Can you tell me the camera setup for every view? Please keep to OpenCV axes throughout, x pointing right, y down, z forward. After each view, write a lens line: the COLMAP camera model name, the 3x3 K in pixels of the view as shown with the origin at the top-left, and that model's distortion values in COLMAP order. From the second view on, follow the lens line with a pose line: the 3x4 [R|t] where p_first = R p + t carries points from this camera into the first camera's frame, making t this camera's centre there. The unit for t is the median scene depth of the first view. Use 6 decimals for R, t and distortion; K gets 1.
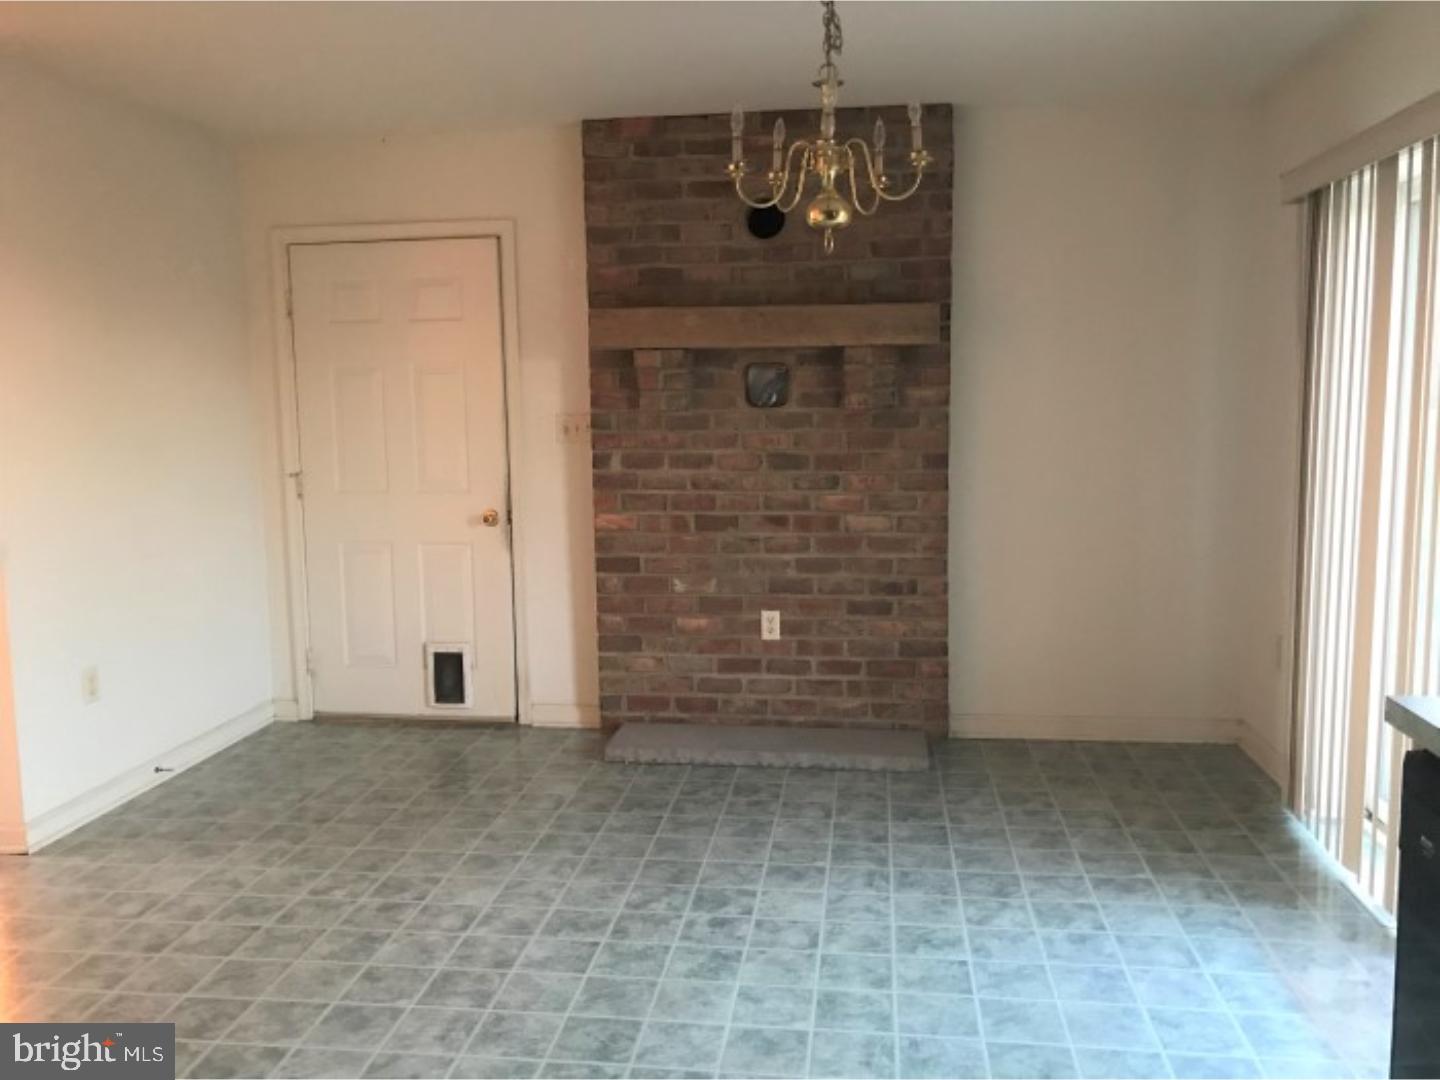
lens RADIAL K [[1200.1, 0, 711.9], [0, 1200.1, 536.9], [0, 0, 1]] dist [0.054178, -0.063948]
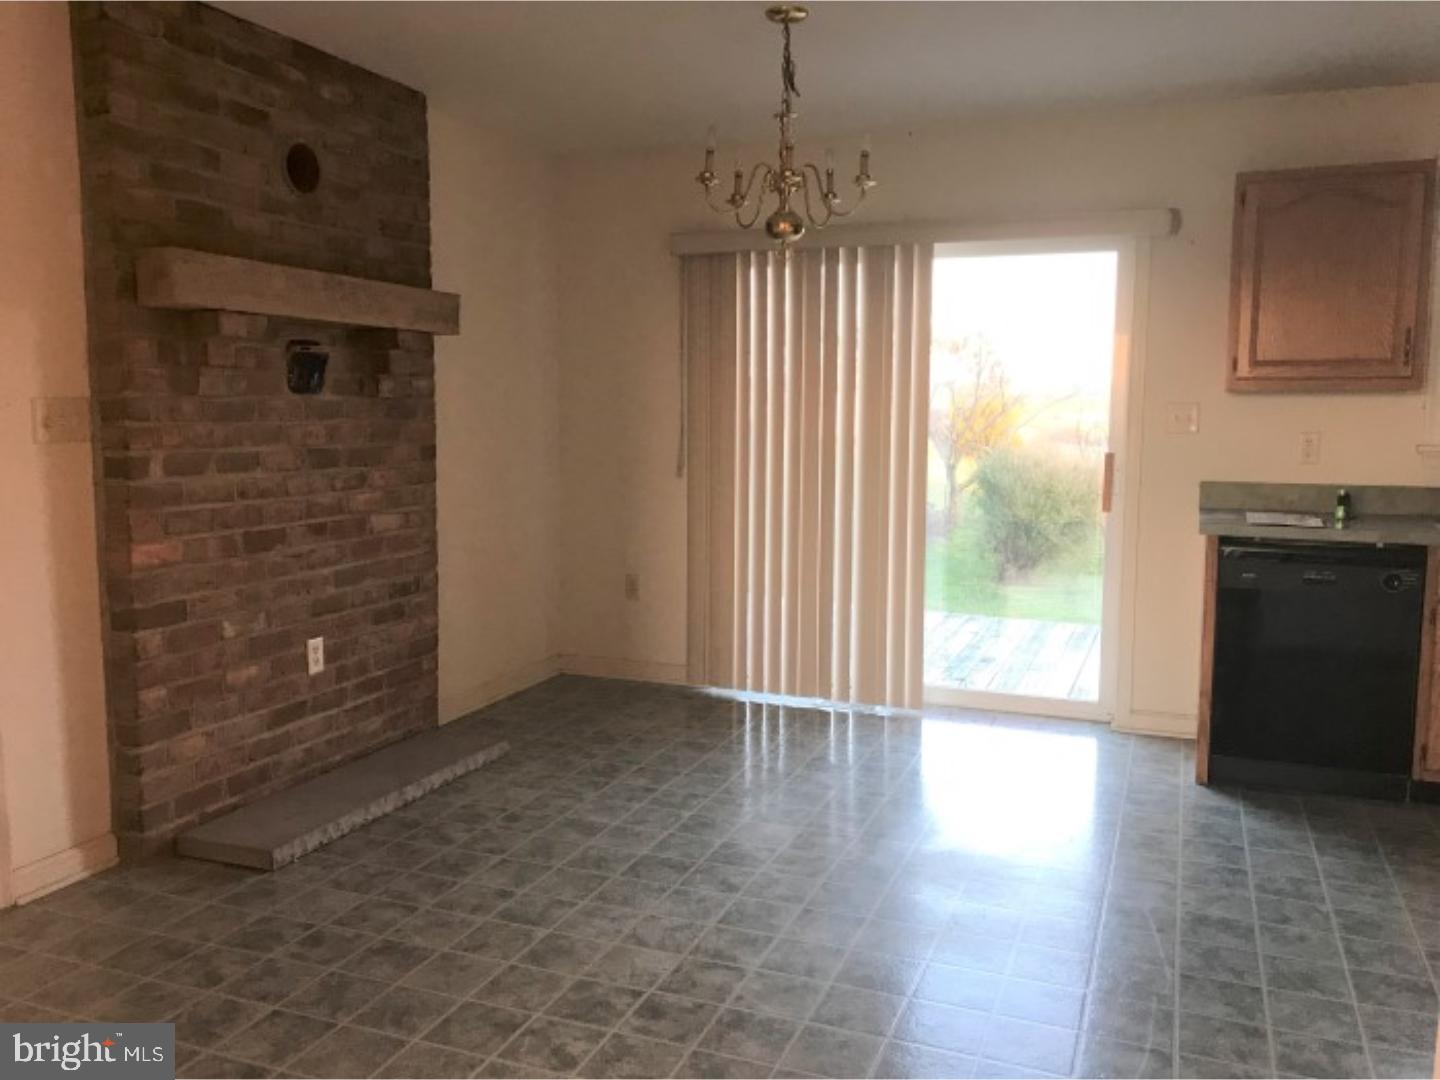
lens RADIAL K [[1200.1, 0, 717.9], [0, 1200.1, 539.9], [0, 0, 1]] dist [0.054178, -0.063948]
pose [[0.227715, -0.094531, 0.969128, -0.701866], [0.113696, 0.991050, 0.069954, -0.033542], [-0.967067, 0.094256, 0.236425, 0.527817]]
